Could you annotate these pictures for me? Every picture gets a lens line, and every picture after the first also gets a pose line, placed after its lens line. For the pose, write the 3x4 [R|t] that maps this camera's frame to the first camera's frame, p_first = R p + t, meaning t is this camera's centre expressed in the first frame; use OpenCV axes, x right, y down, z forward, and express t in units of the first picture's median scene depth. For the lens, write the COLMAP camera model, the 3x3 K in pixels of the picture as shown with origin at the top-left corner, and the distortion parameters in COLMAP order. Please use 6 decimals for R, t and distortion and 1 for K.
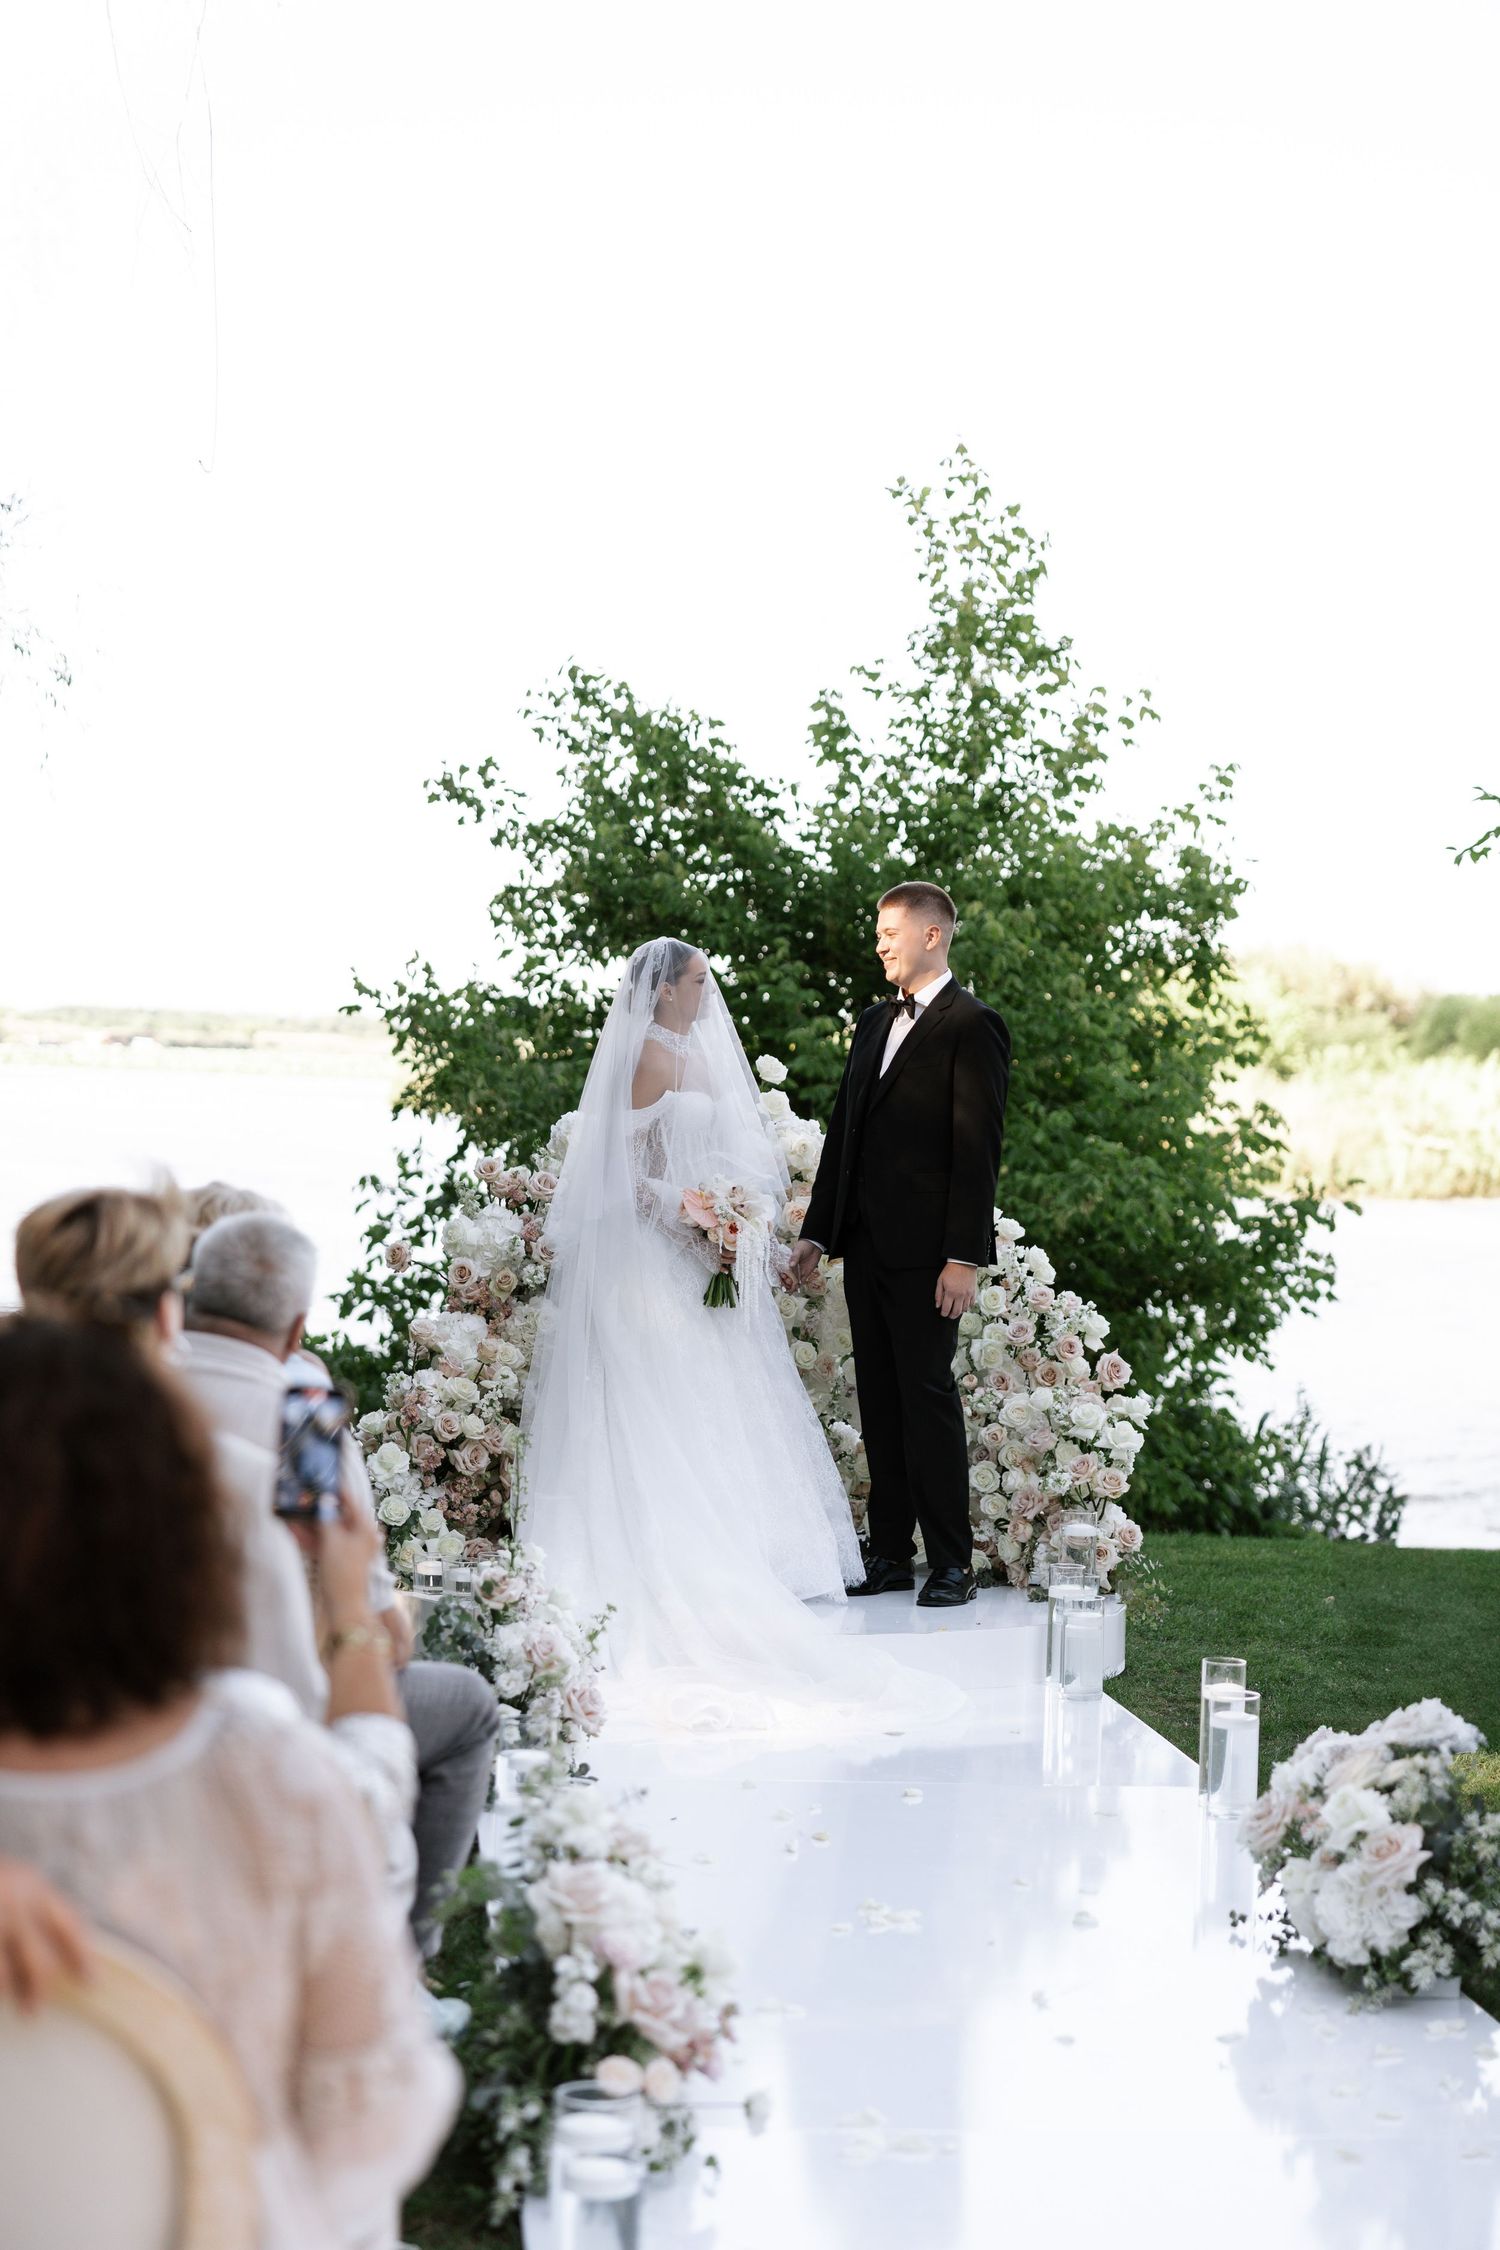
lens RADIAL K [[4102.4, 0, 806.6], [0, 4102.4, 1236.1], [0, 0, 1]] dist [0.052664, 0.000000]
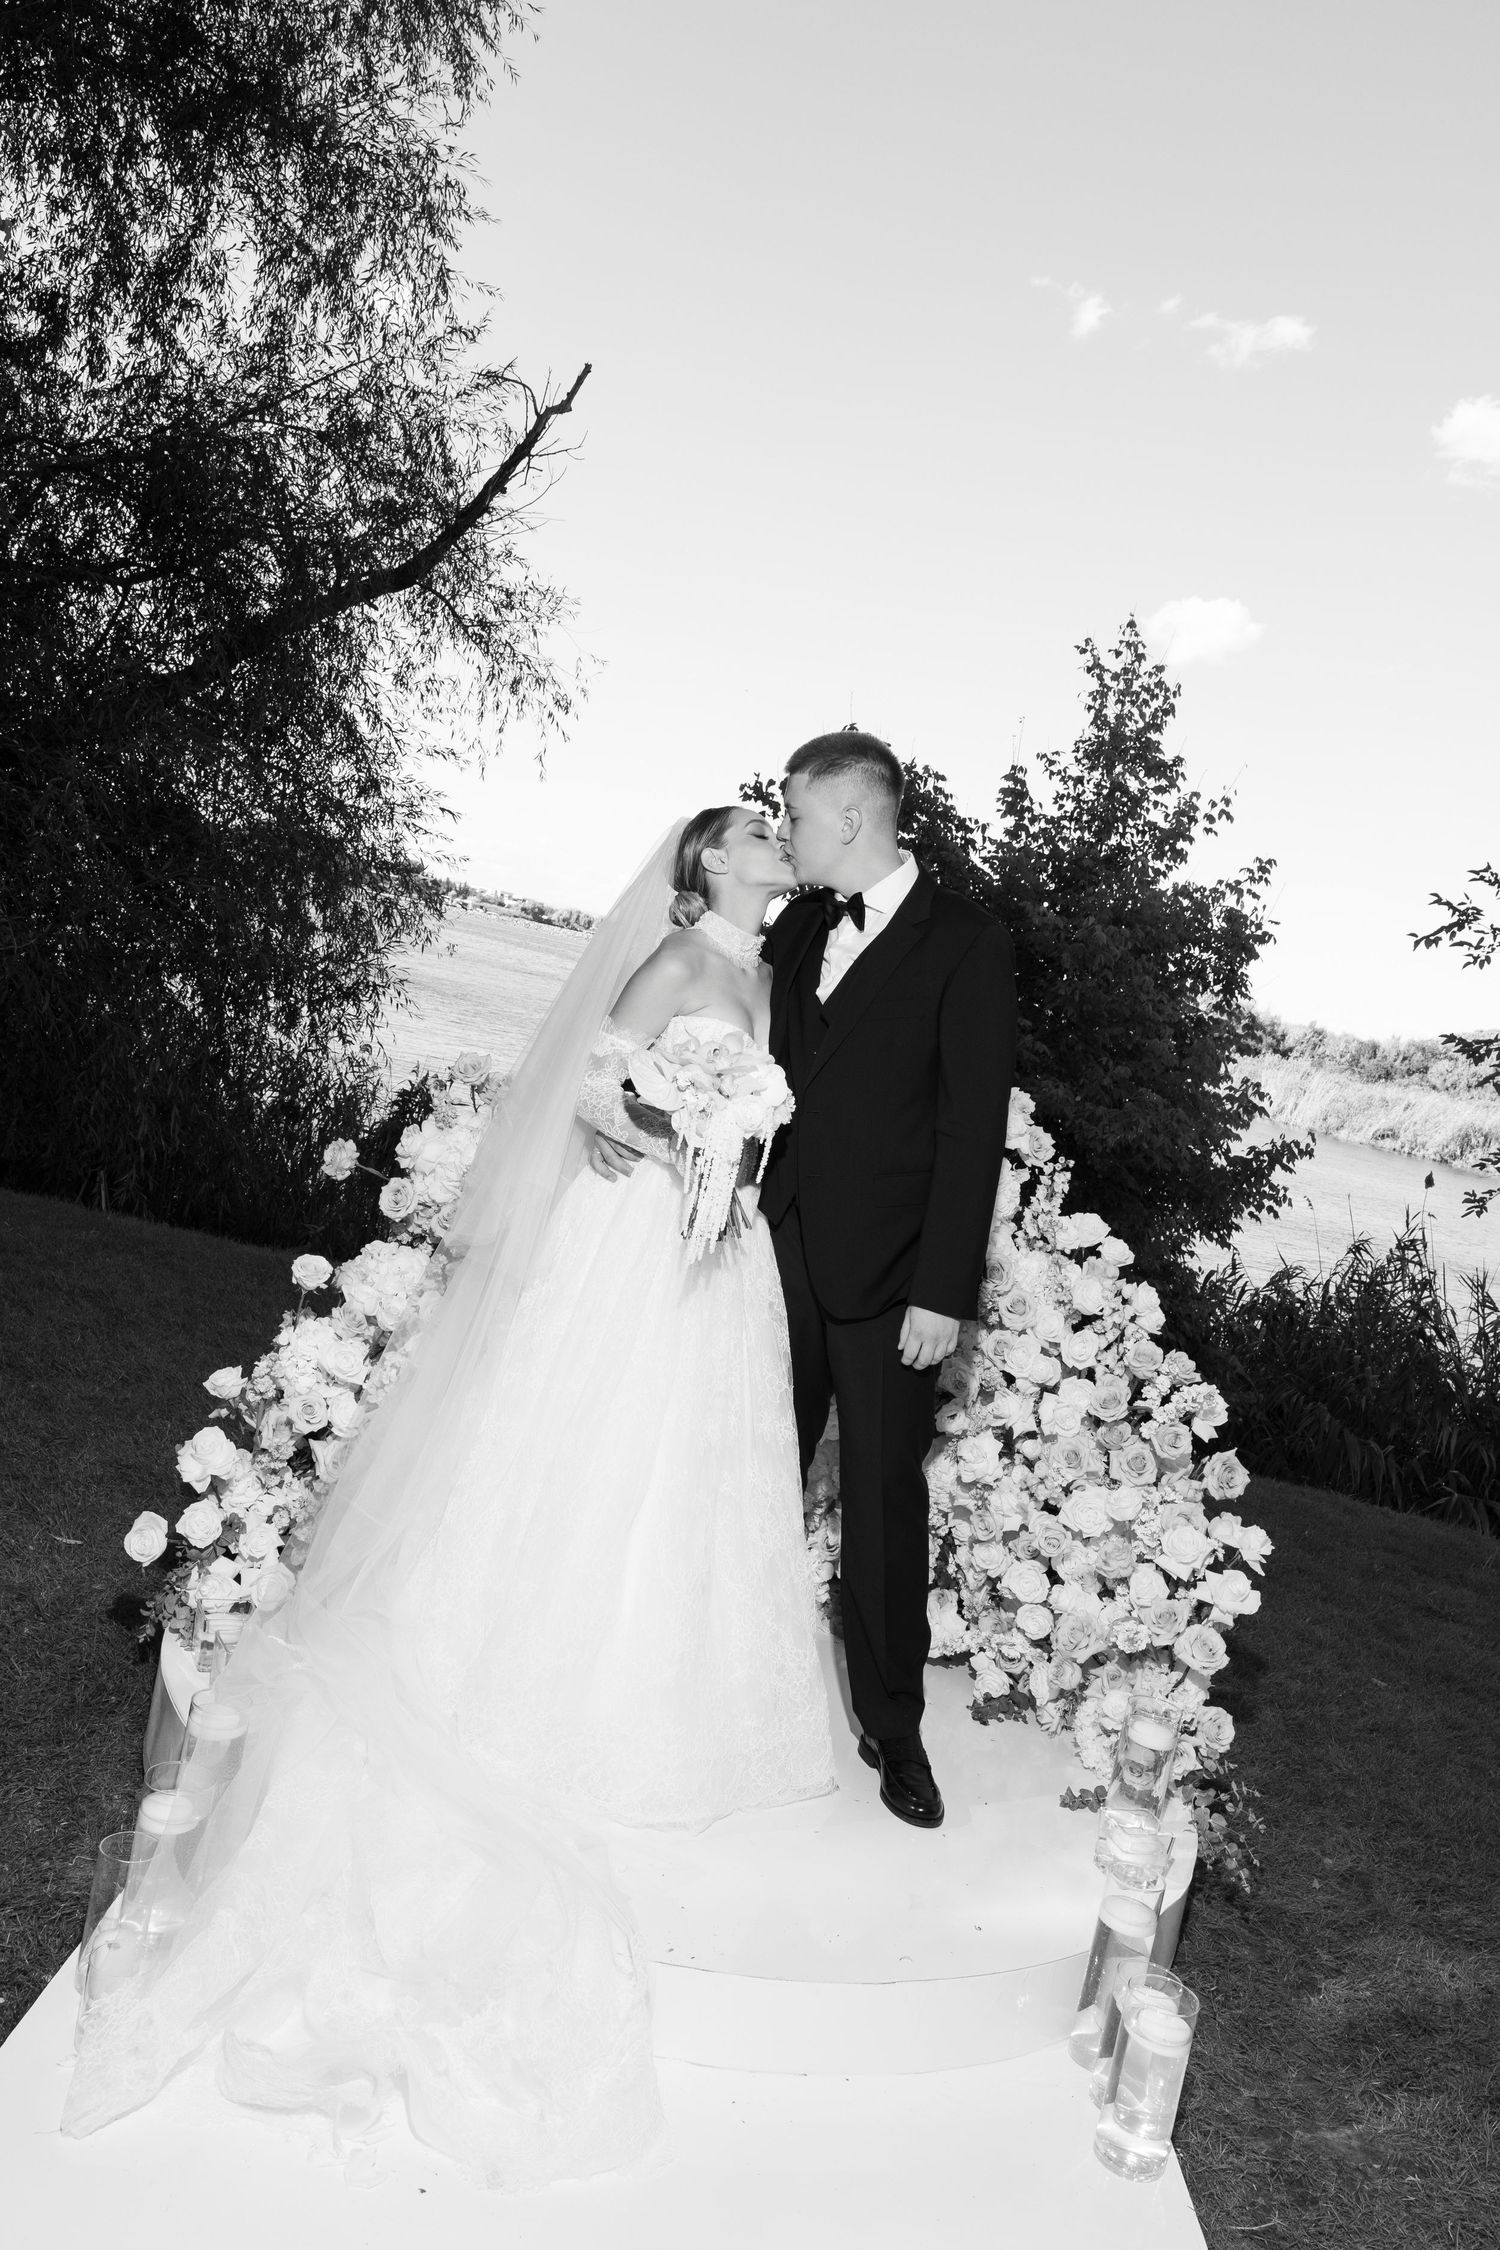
lens RADIAL K [[1818.1, 0, 768.7], [0, 1818.1, 1172.6], [0, 0, 1]] dist [0.034258, -0.013253]
pose [[0.979816, 0.173616, -0.099086, 0.008236], [-0.167569, 0.983617, 0.066465, -0.014682], [0.109002, -0.048519, 0.992857, 0.328764]]
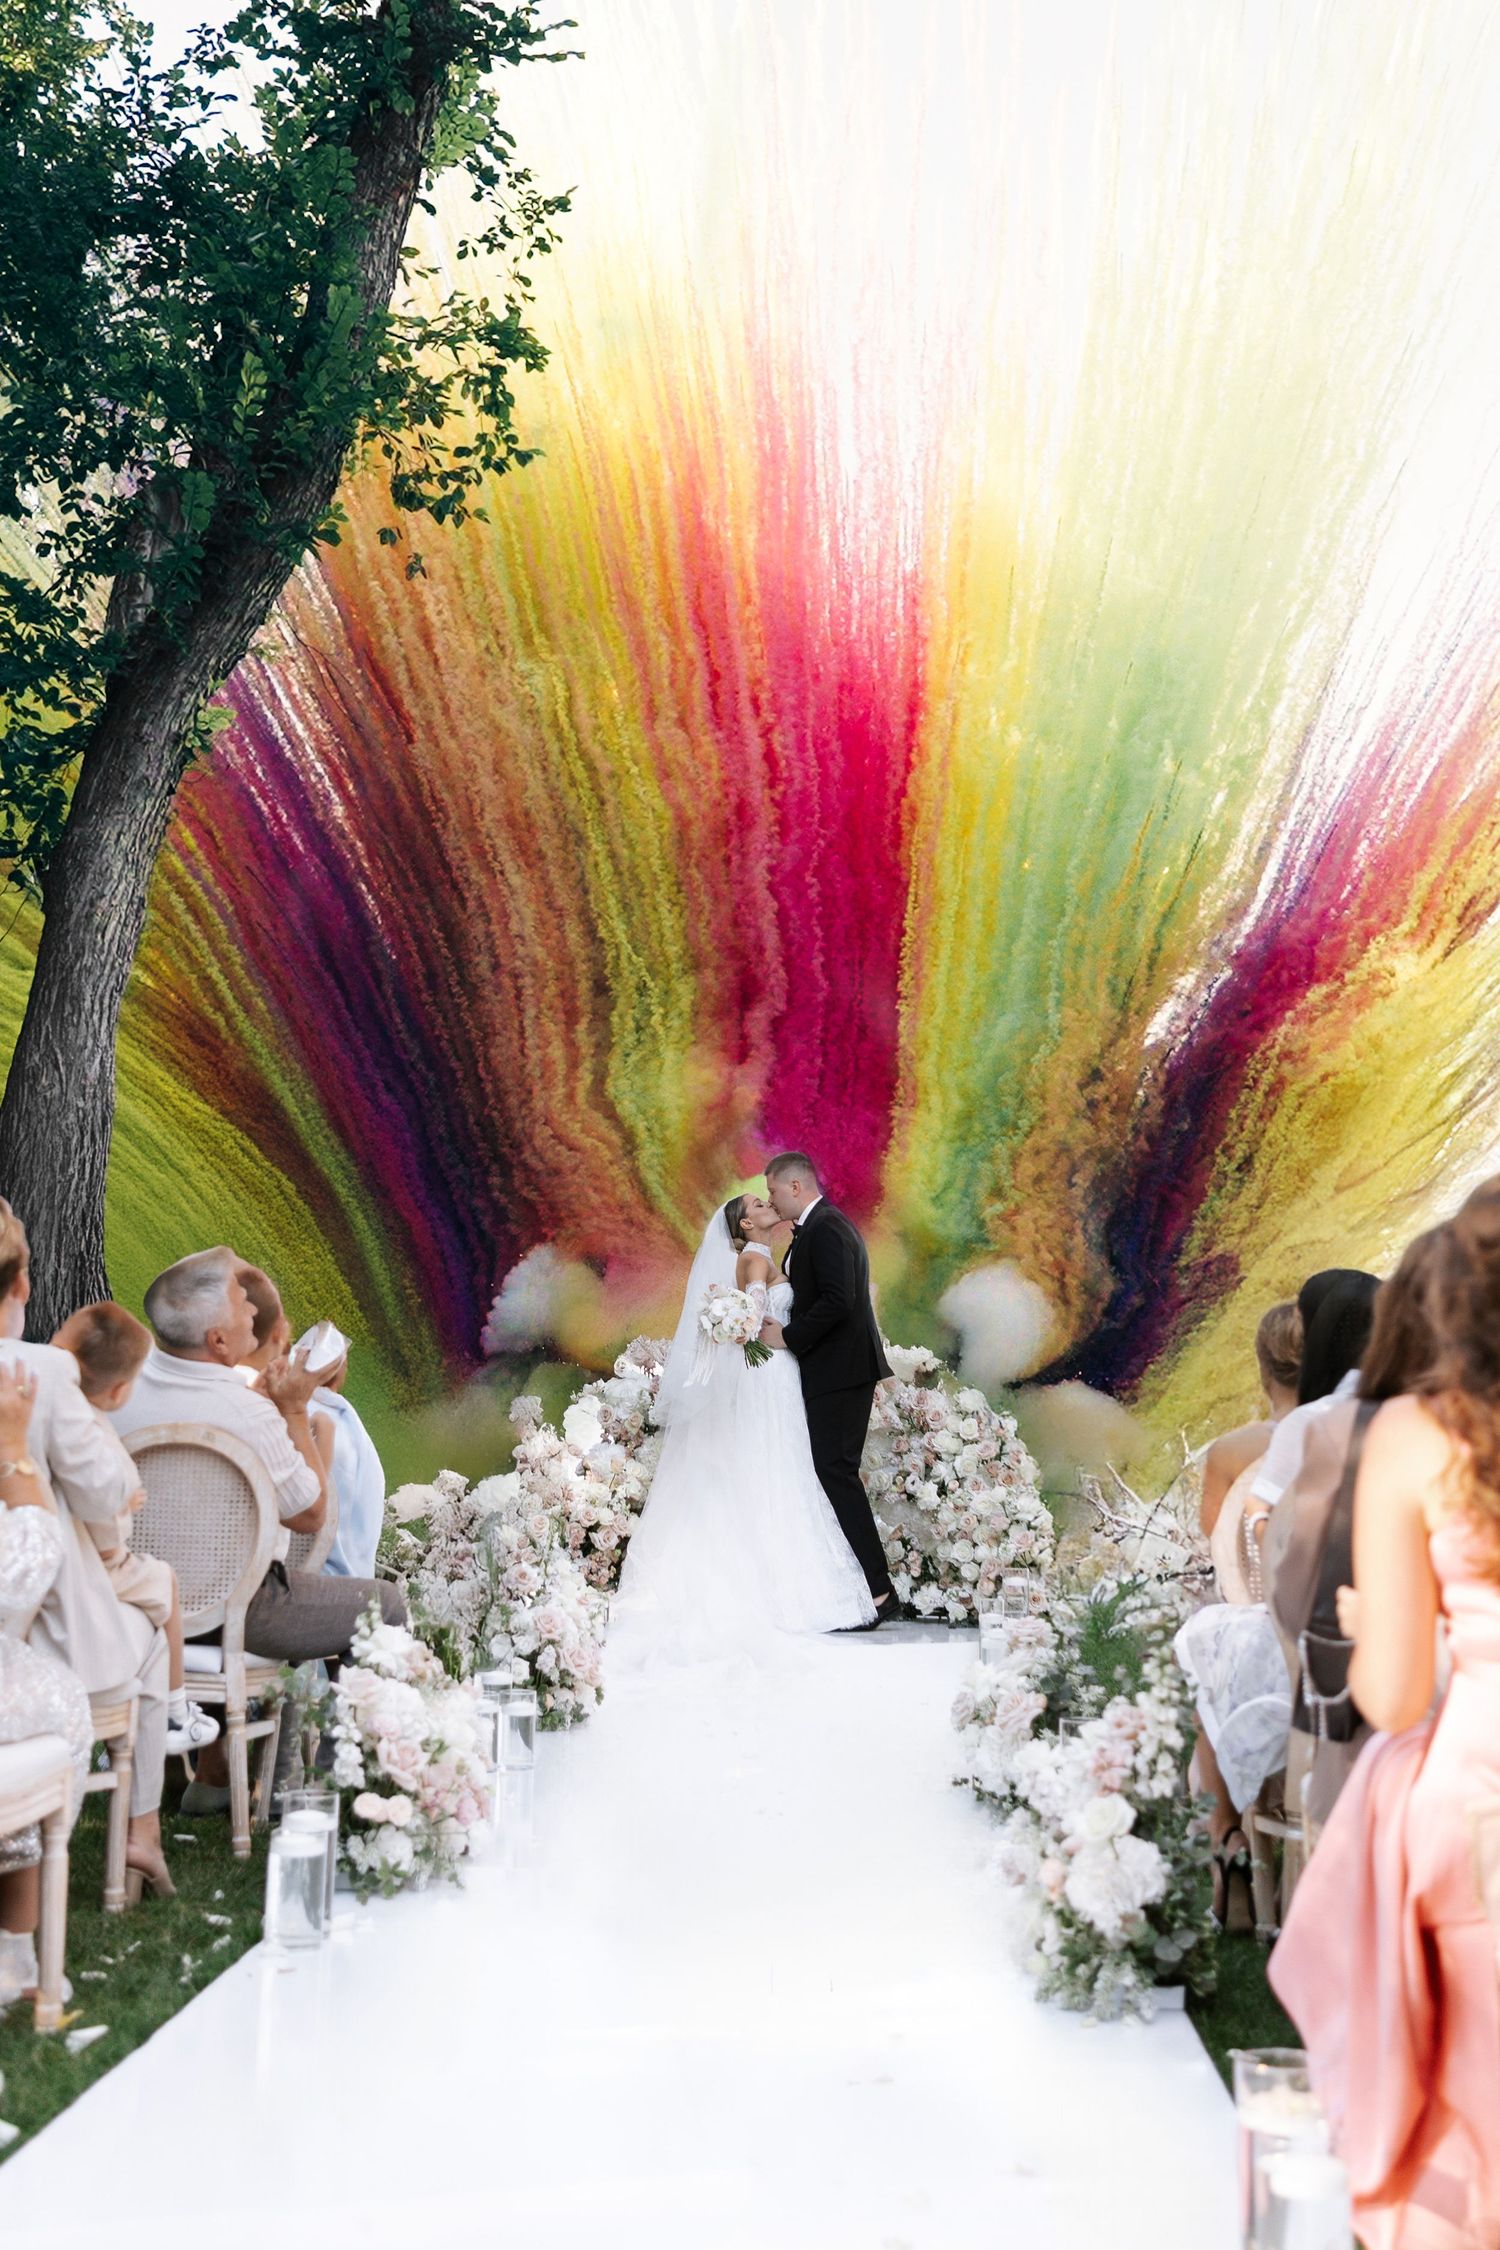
lens RADIAL K [[2873.3, 0, 739.3], [0, 2873.3, 1123.2], [0, 0, 1]] dist [0.272805, 0.000000]
pose [[0.988297, -0.039831, -0.147251, 0.060210], [0.018936, 0.989876, -0.140664, 0.025497], [0.151363, 0.136229, 0.979046, -0.016992]]
